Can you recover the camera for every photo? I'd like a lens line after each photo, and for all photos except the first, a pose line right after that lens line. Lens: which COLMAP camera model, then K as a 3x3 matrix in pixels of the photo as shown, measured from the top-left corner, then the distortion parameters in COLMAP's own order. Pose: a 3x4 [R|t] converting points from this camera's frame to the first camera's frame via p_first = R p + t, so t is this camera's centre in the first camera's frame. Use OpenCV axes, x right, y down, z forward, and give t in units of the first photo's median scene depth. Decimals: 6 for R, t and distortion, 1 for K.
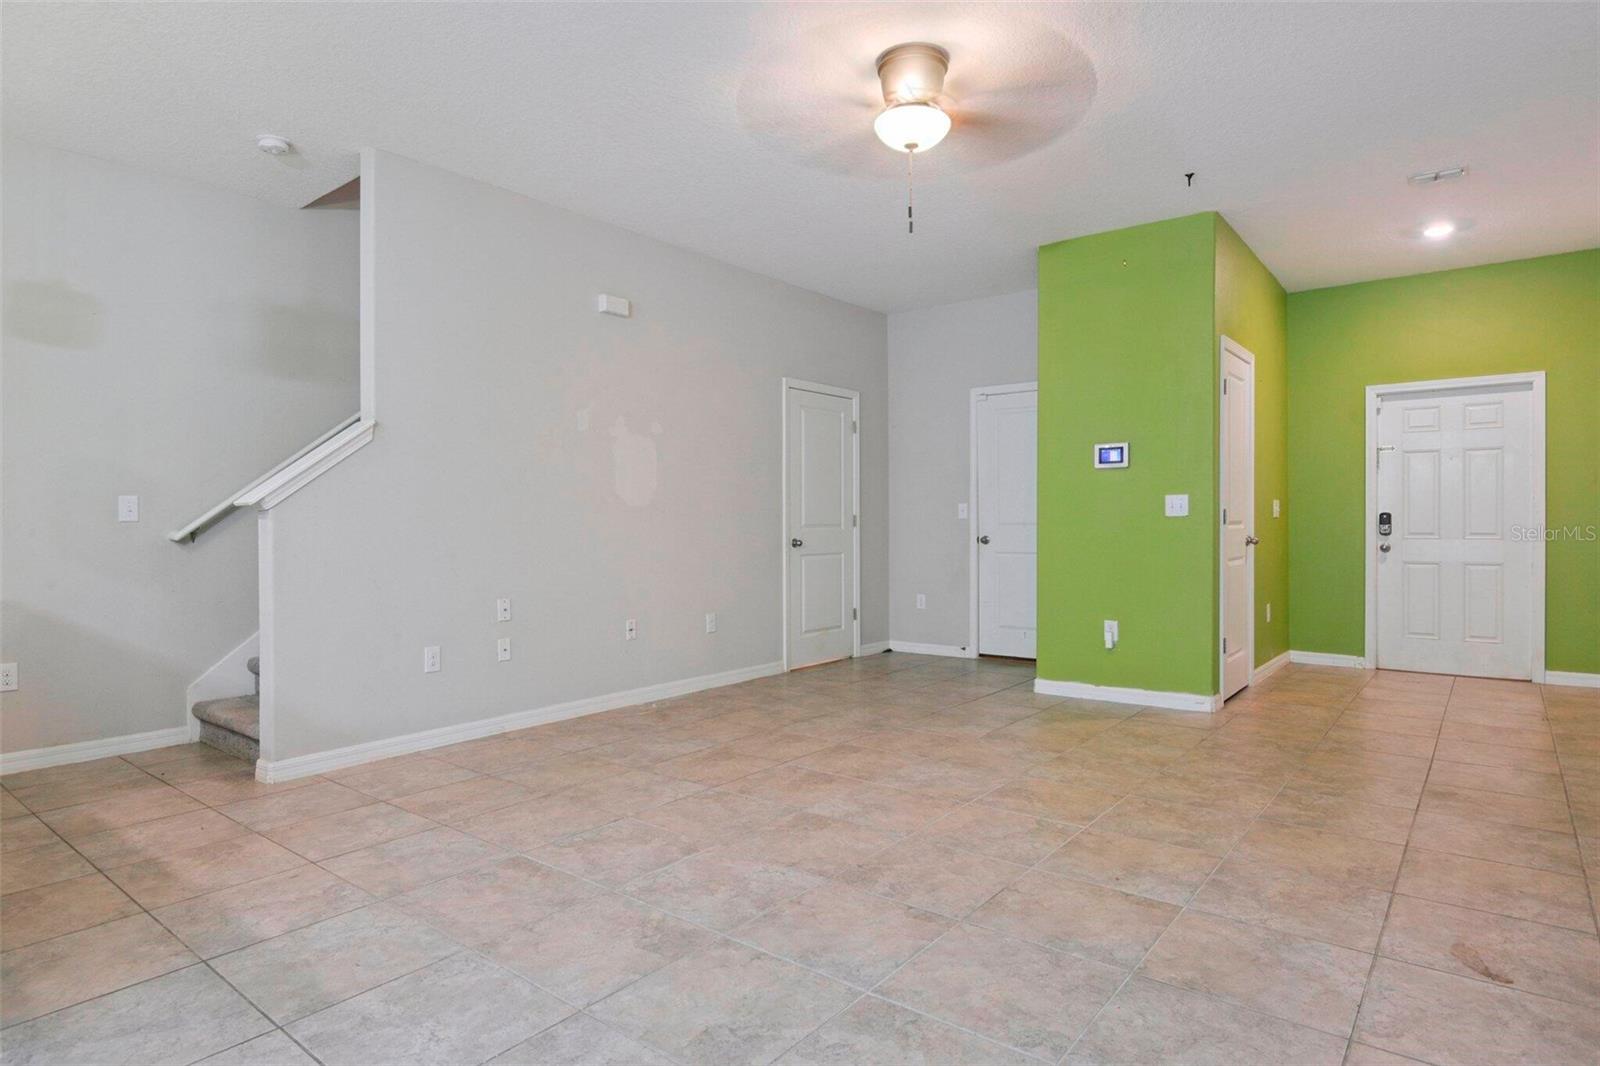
lens RADIAL K [[888.6, 0, 800.0], [0, 888.6, 533.0], [0, 0, 1]] dist [-0.026578, -0.000535]
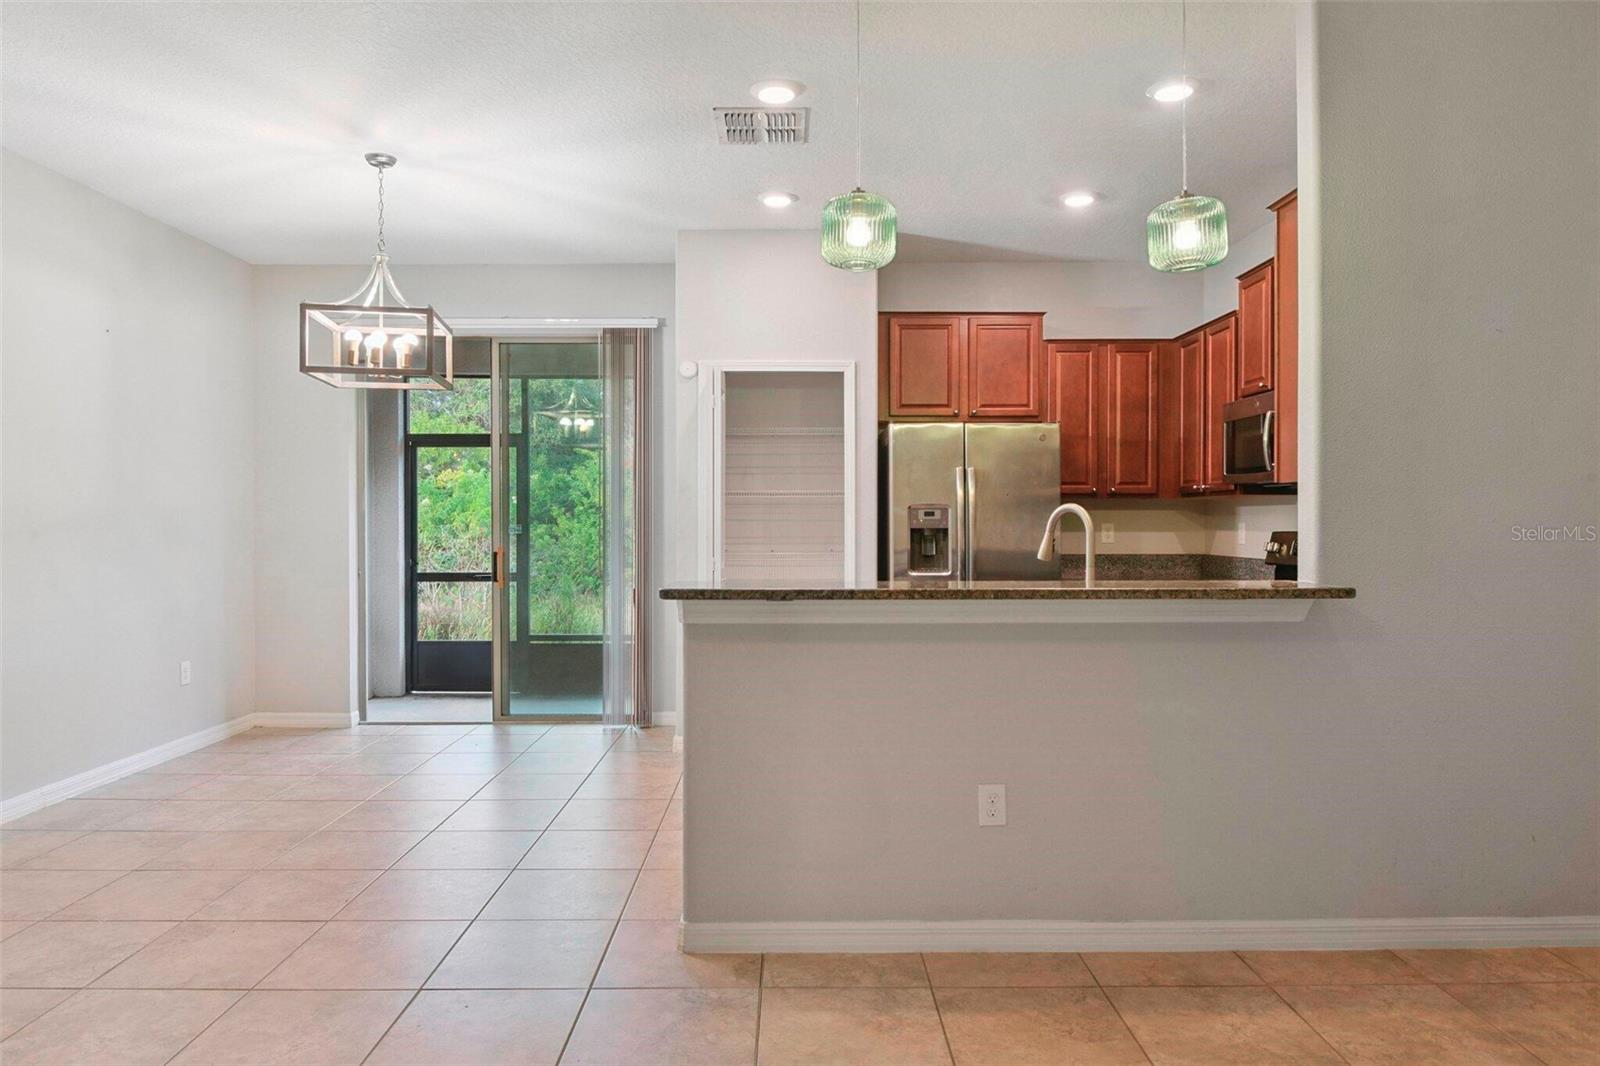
lens RADIAL K [[1001.6, 0, 798.0], [0, 1001.6, 527.2], [0, 0, 1]] dist [0.000872, -0.017150]
pose [[-0.782077, 0.013026, -0.623046, -0.061324], [-0.001708, 0.999733, 0.023046, -0.069220], [0.623180, 0.019088, -0.781846, 1.257491]]
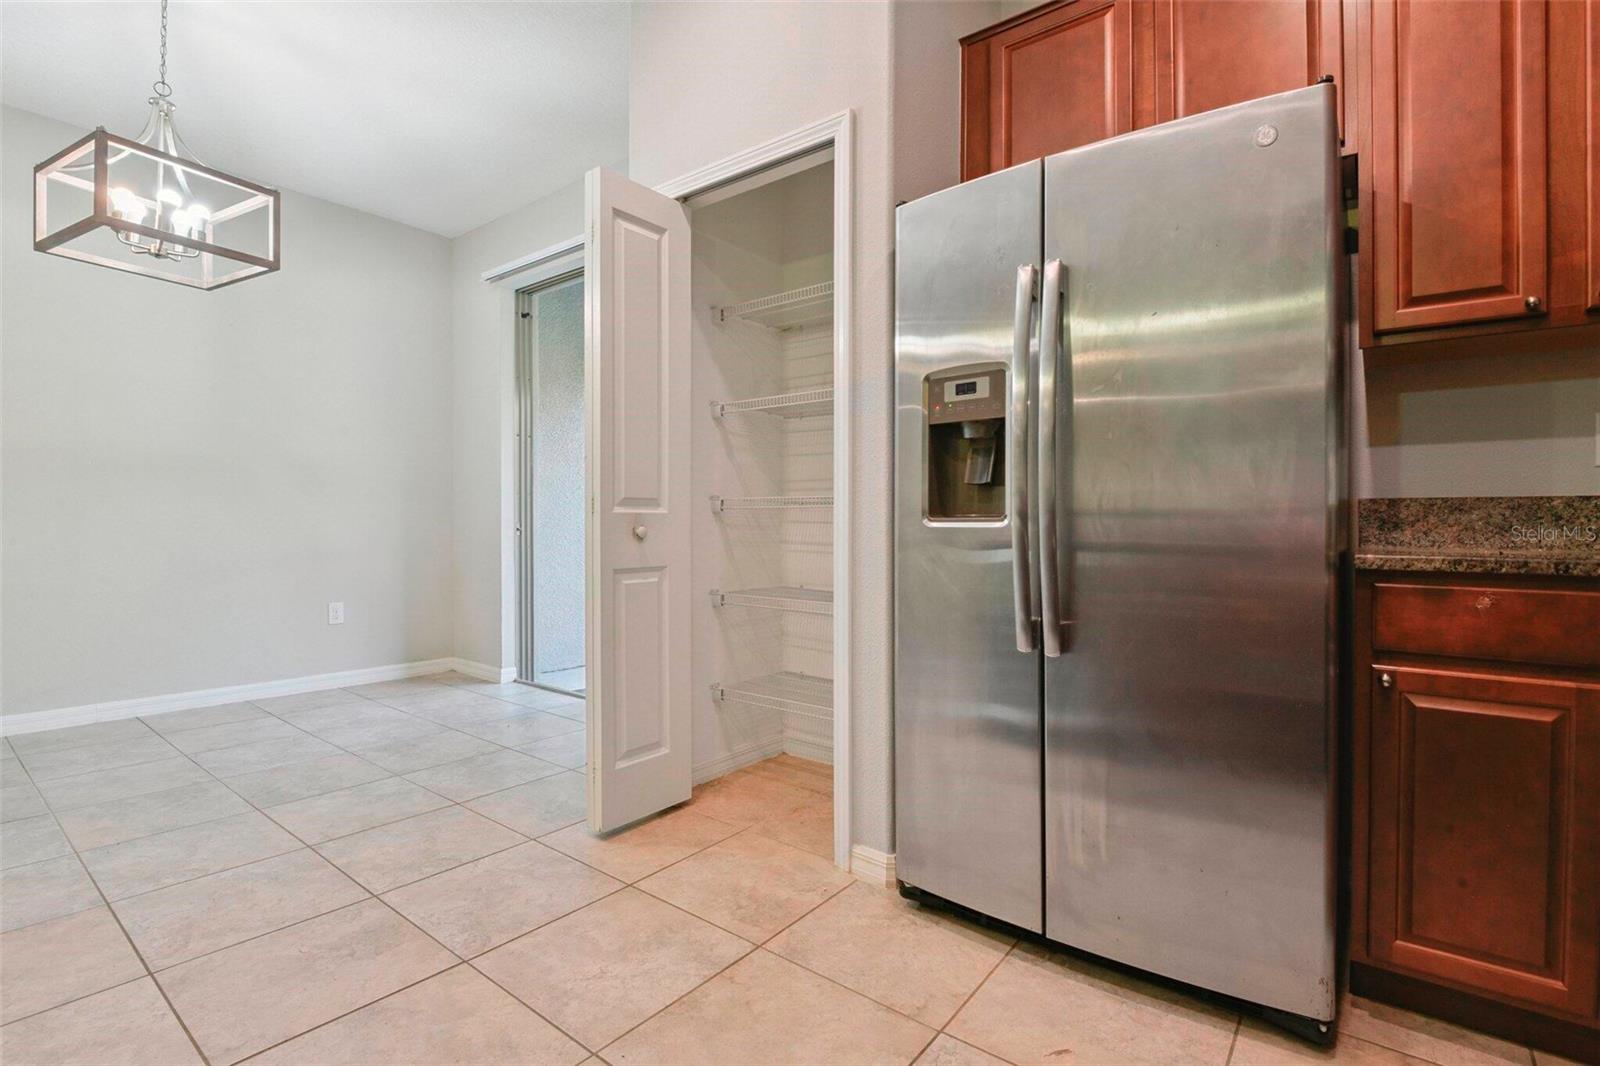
lens RADIAL K [[742.9, 0, 793.5], [0, 742.9, 528.8], [0, 0, 1]] dist [-0.028080, -0.000165]
pose [[-0.999980, 0.006218, 0.001020, -1.150639], [0.006243, 0.999628, 0.026548, 0.034187], [-0.000855, 0.026554, -0.999647, 0.628960]]
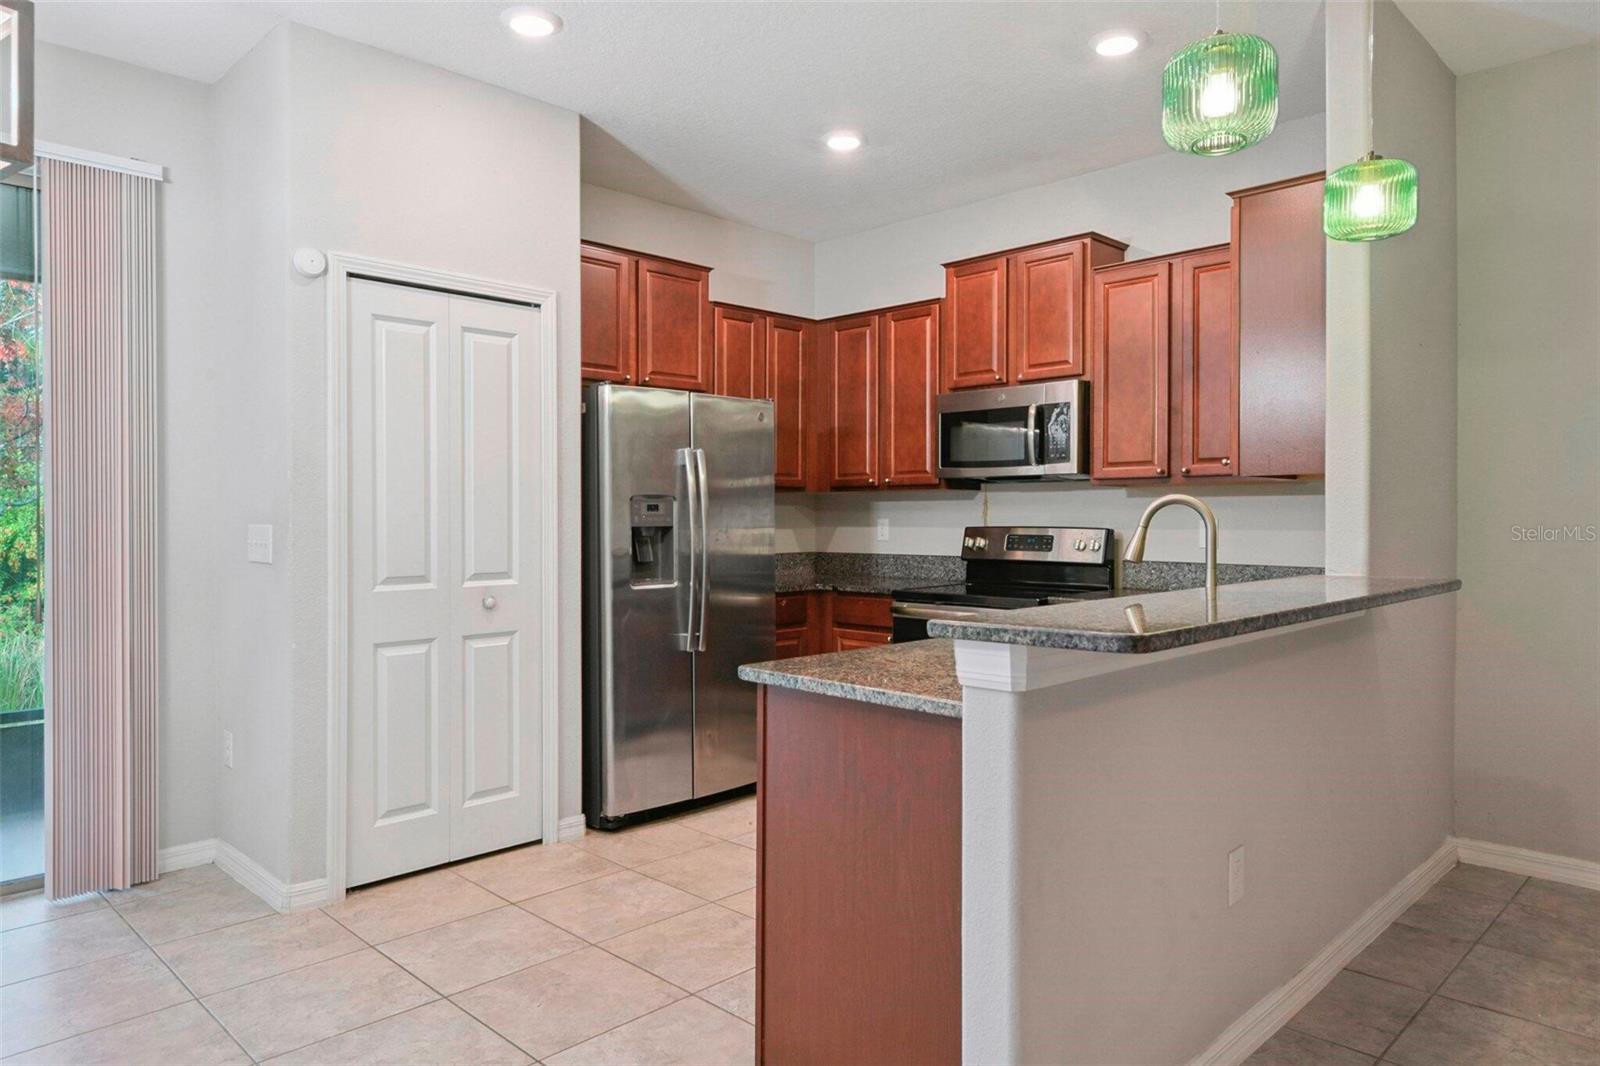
lens RADIAL K [[1030.7, 0, 795.3], [0, 1030.7, 524.9], [0, 0, 1]] dist [0.003329, -0.000202]
pose [[-0.114955, 0.015815, -0.993245, 0.000764], [-0.010389, 0.999799, 0.017122, -0.055707], [0.993316, 0.012287, -0.114767, 0.414371]]
